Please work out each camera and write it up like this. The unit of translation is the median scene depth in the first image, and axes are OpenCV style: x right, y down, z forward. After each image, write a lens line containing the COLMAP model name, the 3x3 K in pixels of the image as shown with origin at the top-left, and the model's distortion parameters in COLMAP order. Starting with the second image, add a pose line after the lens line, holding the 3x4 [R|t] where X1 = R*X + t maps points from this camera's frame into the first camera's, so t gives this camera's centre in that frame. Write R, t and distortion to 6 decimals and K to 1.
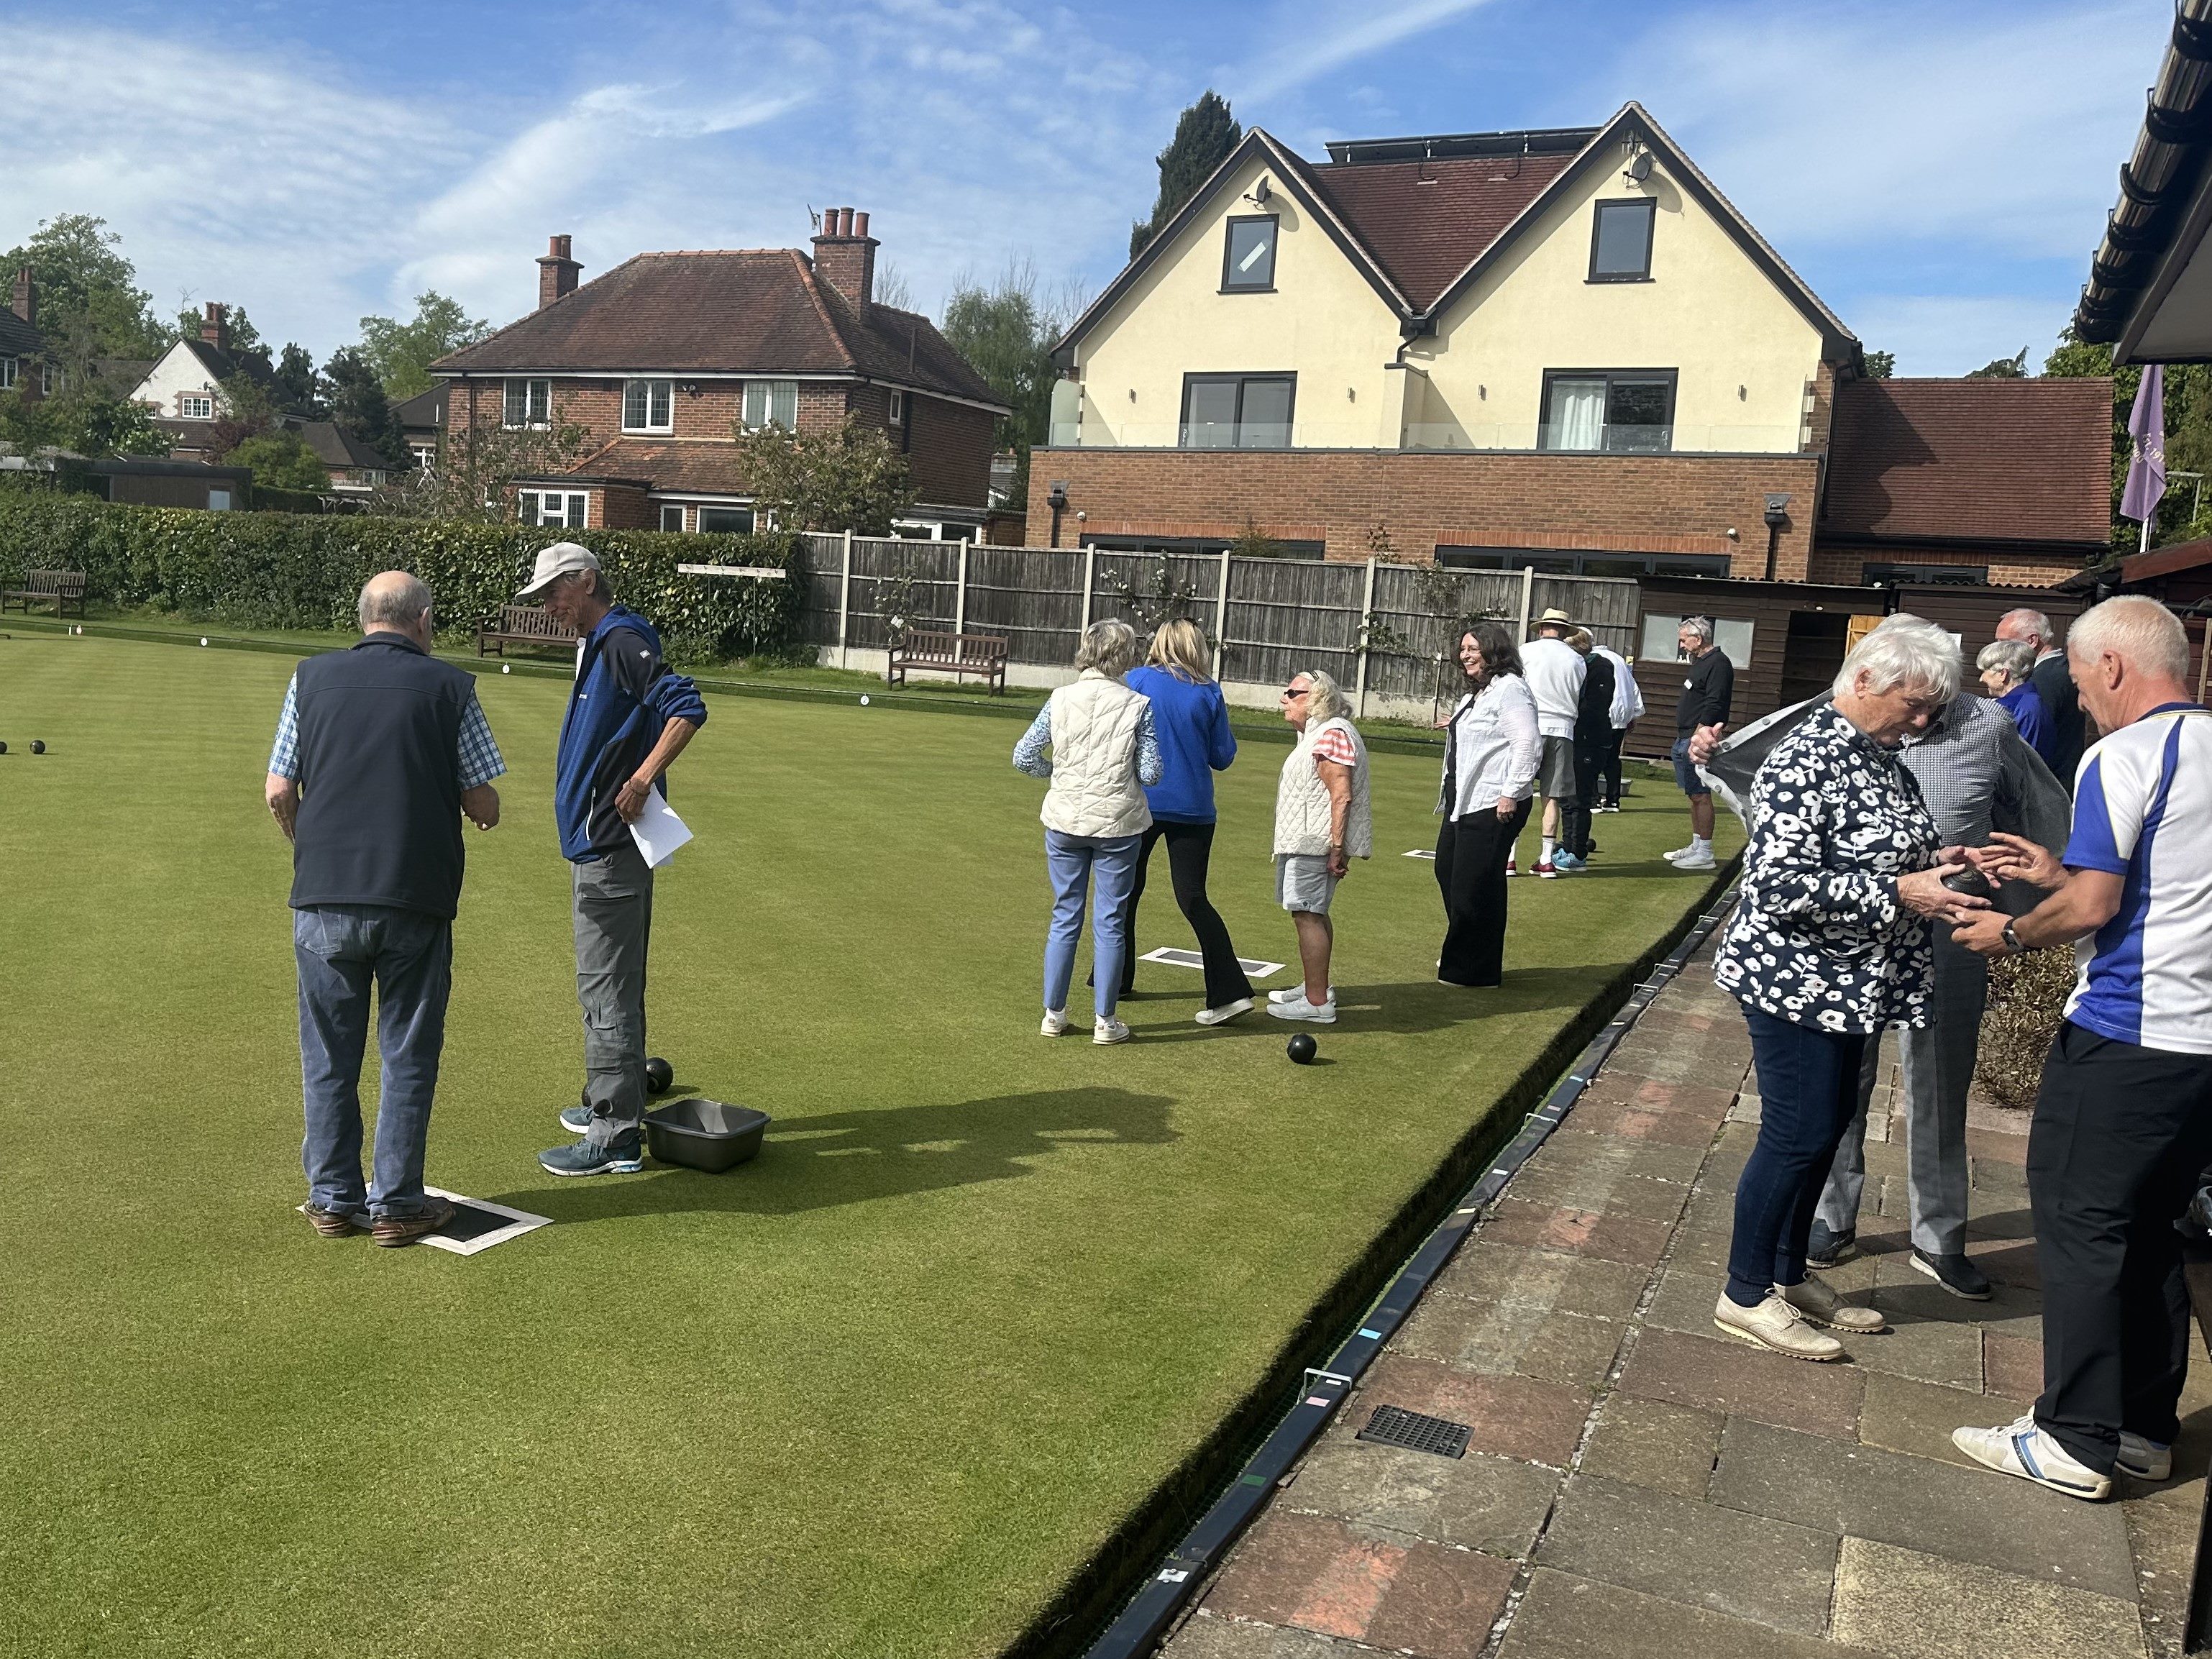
lens RADIAL K [[2003.5, 0, 754.7], [0, 2003.5, 770.9], [0, 0, 1]] dist [0.219914, -0.462287]
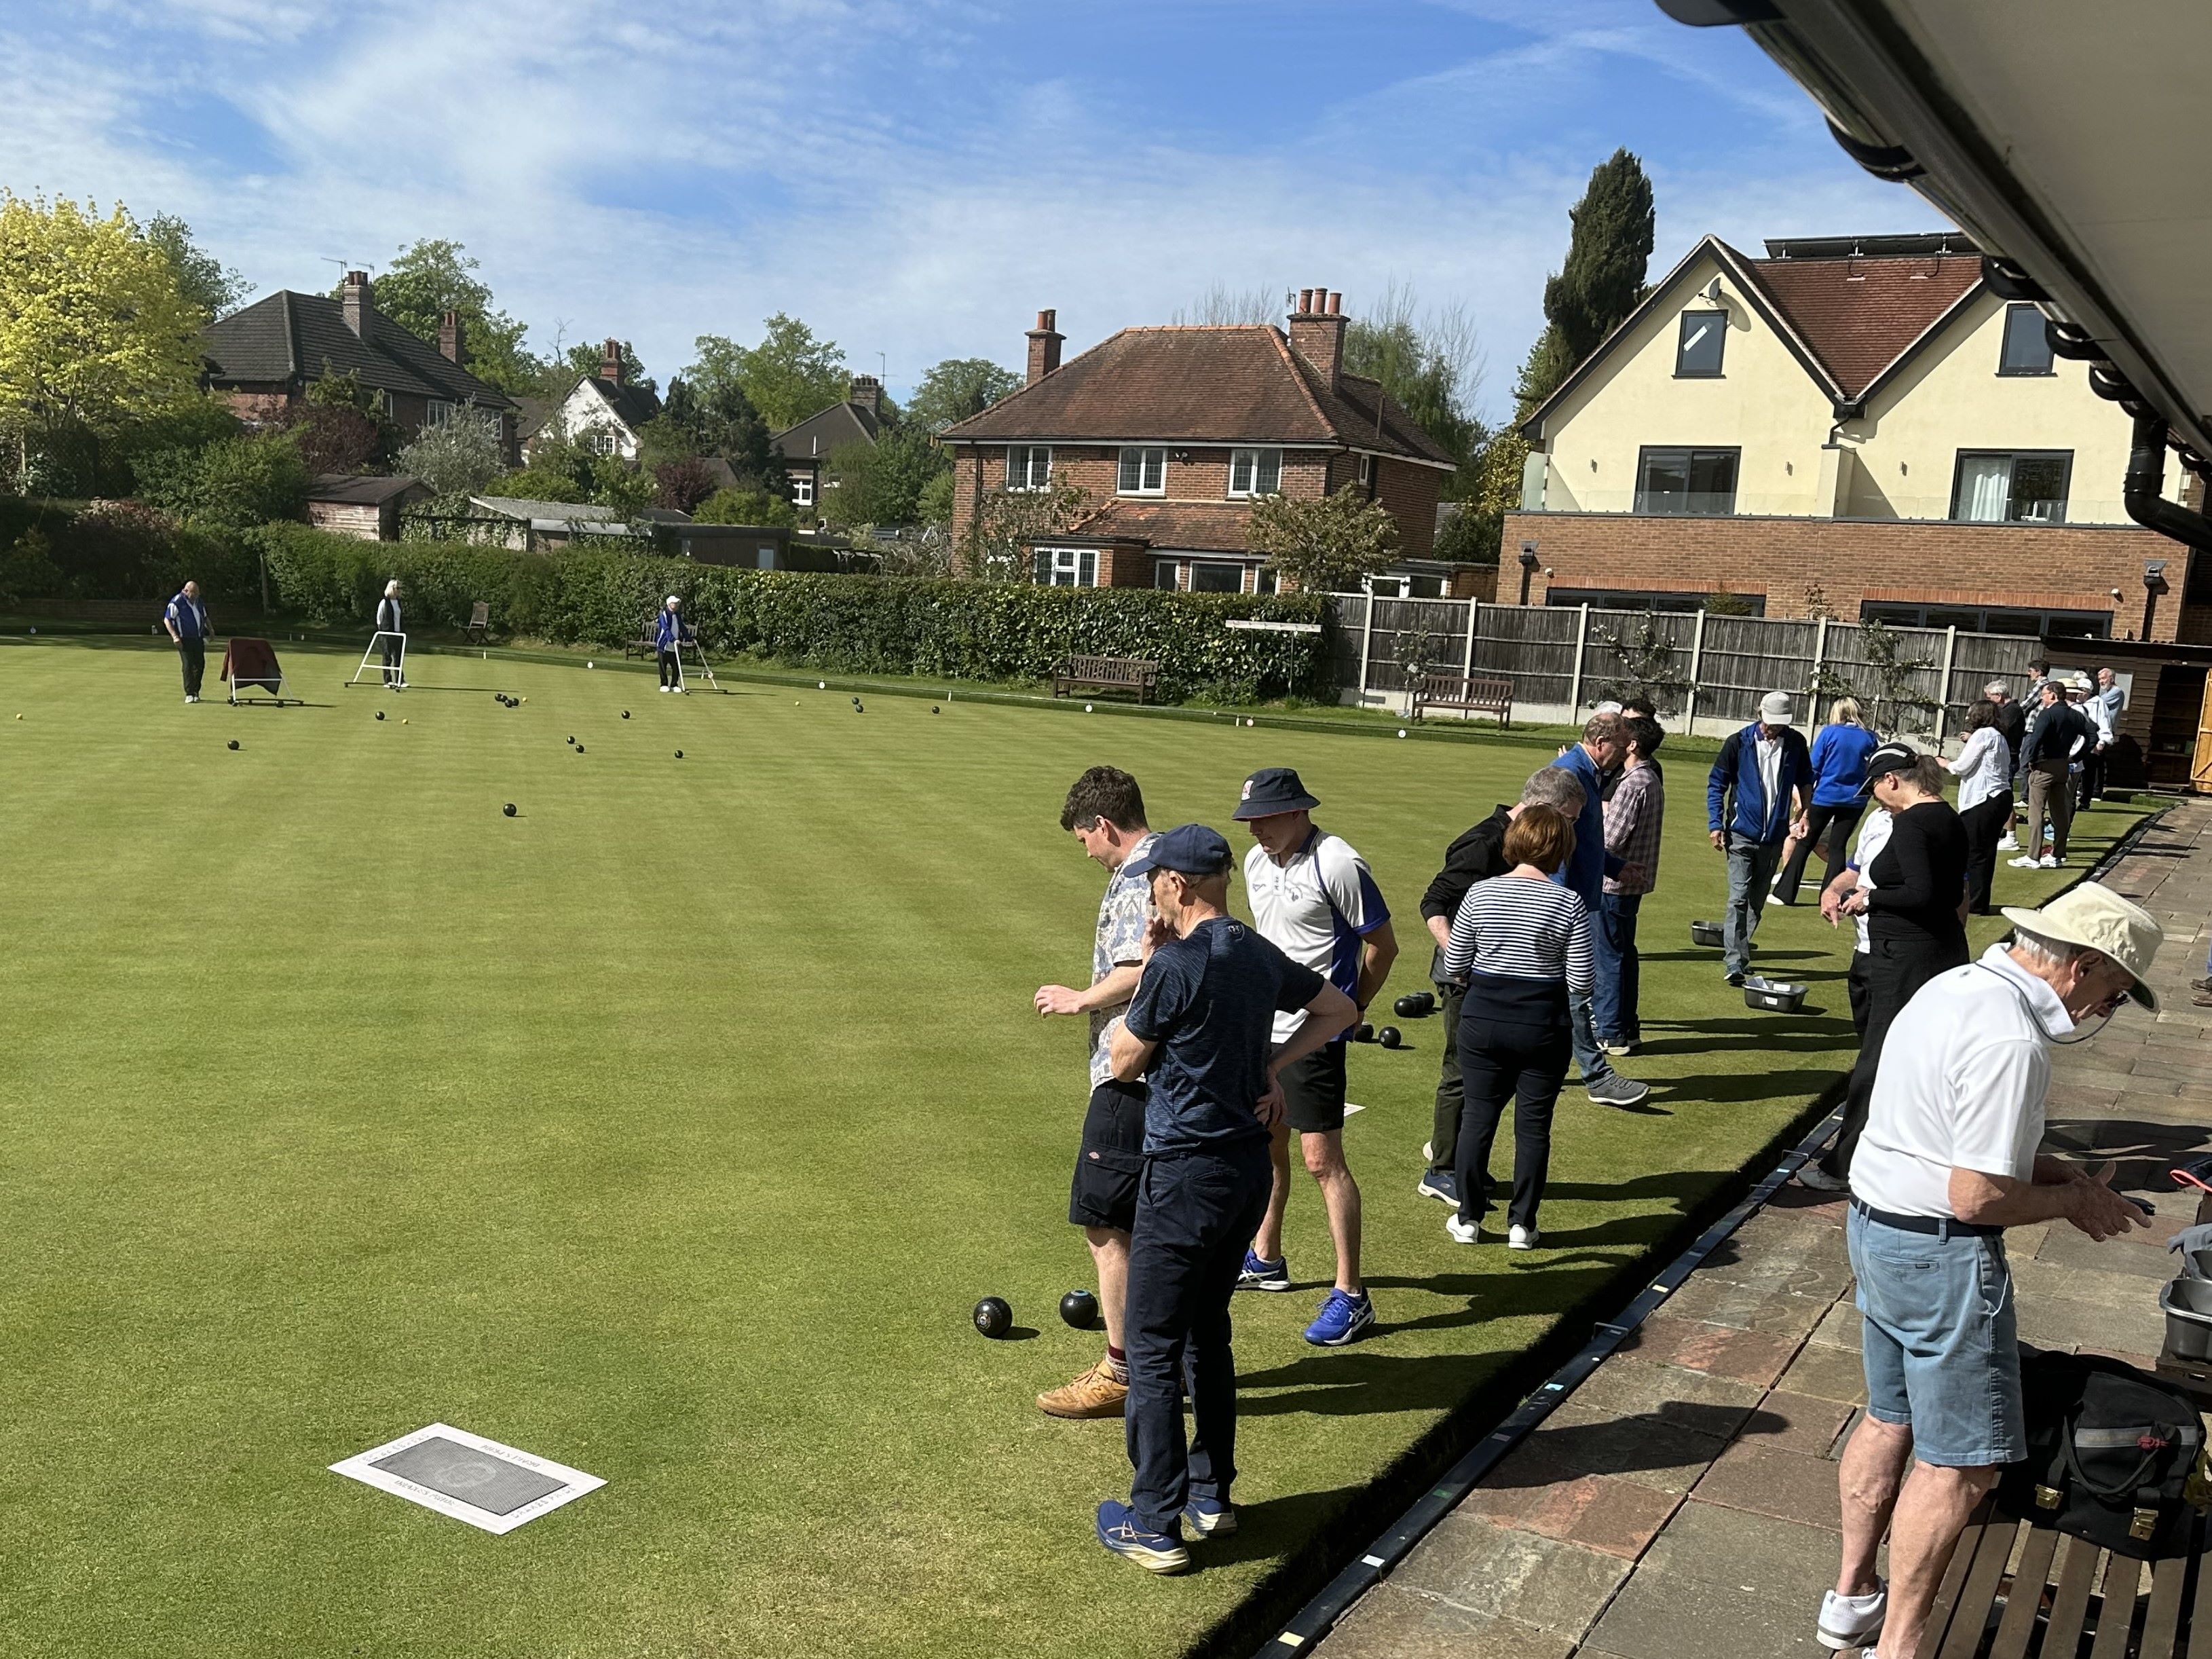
lens RADIAL K [[2116.2, 0, 956.9], [0, 2116.2, 940.5], [0, 0, 1]] dist [0.220164, -0.489080]
pose [[0.999231, 0.005946, -0.038760, -0.133368], [-0.003439, 0.997916, 0.064437, 0.006580], [0.039062, -0.064254, 0.997169, -0.268963]]
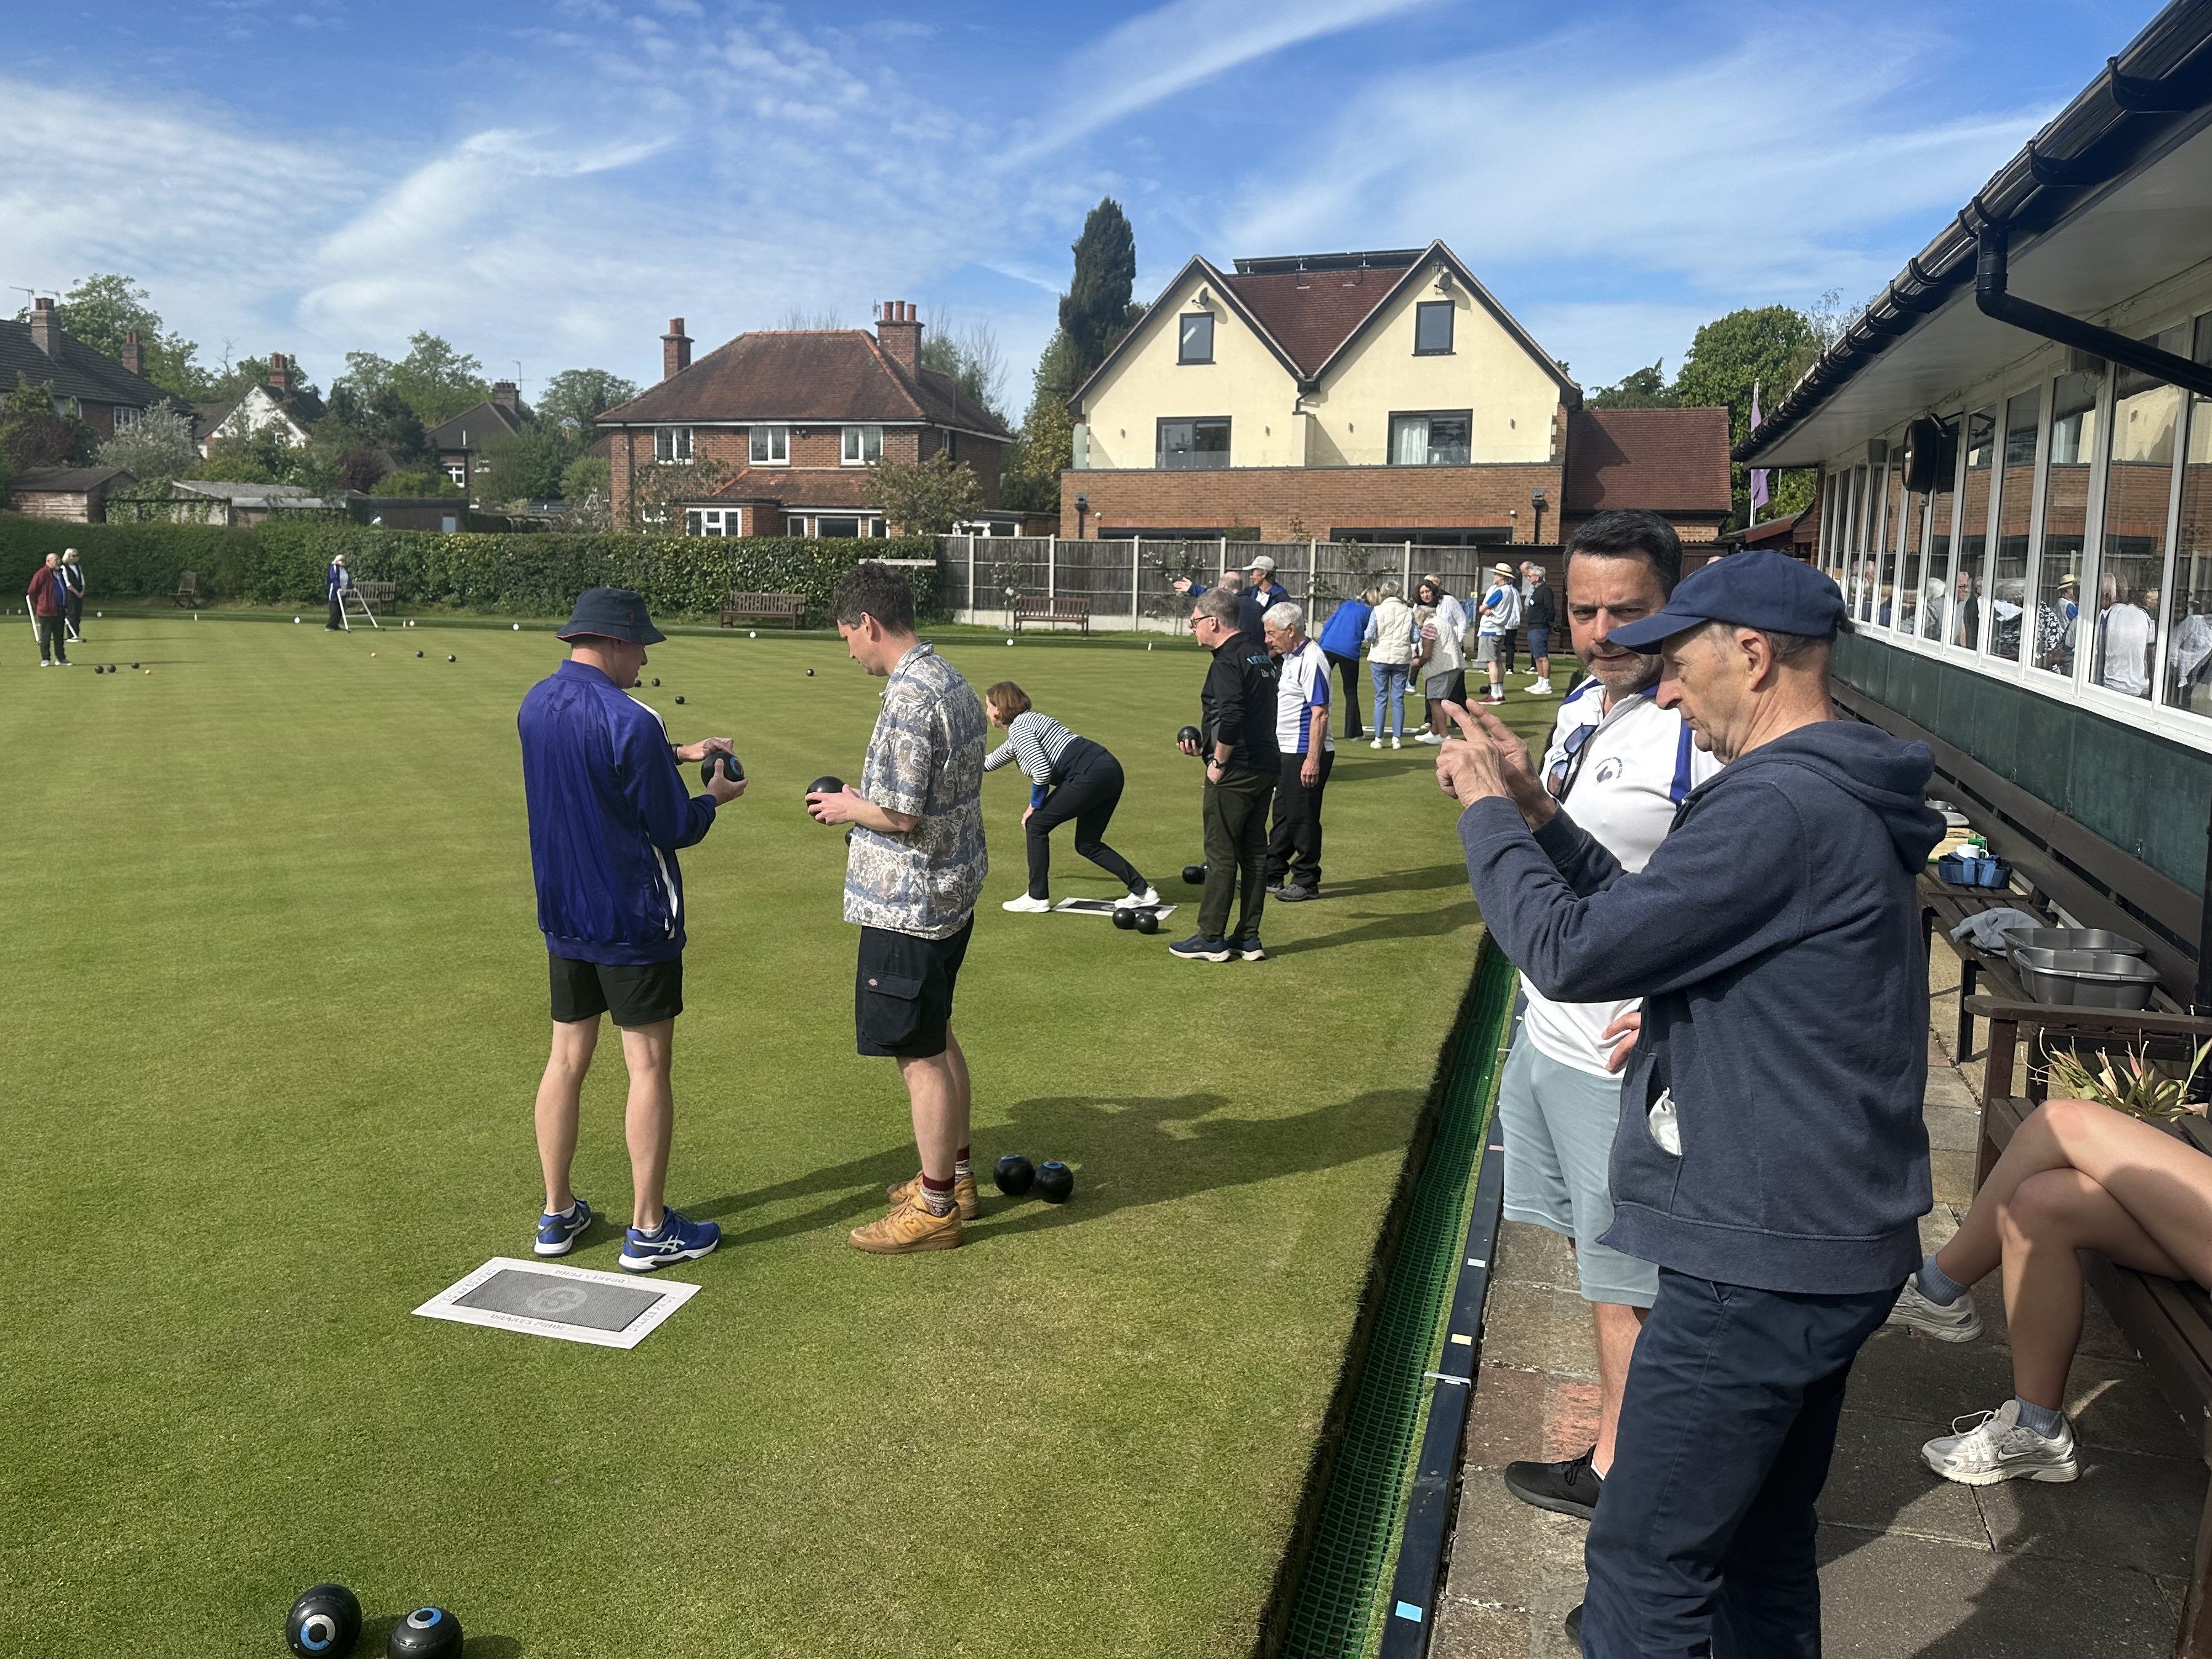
lens RADIAL K [[1729.2, 0, 958.5], [0, 1729.2, 720.9], [0, 0, 1]] dist [0.214281, -0.448758]
pose [[0.984135, -0.056085, 0.168321, -0.168282], [0.056429, 0.998403, 0.002741, 0.015427], [-0.168206, 0.006801, 0.985728, -0.247224]]
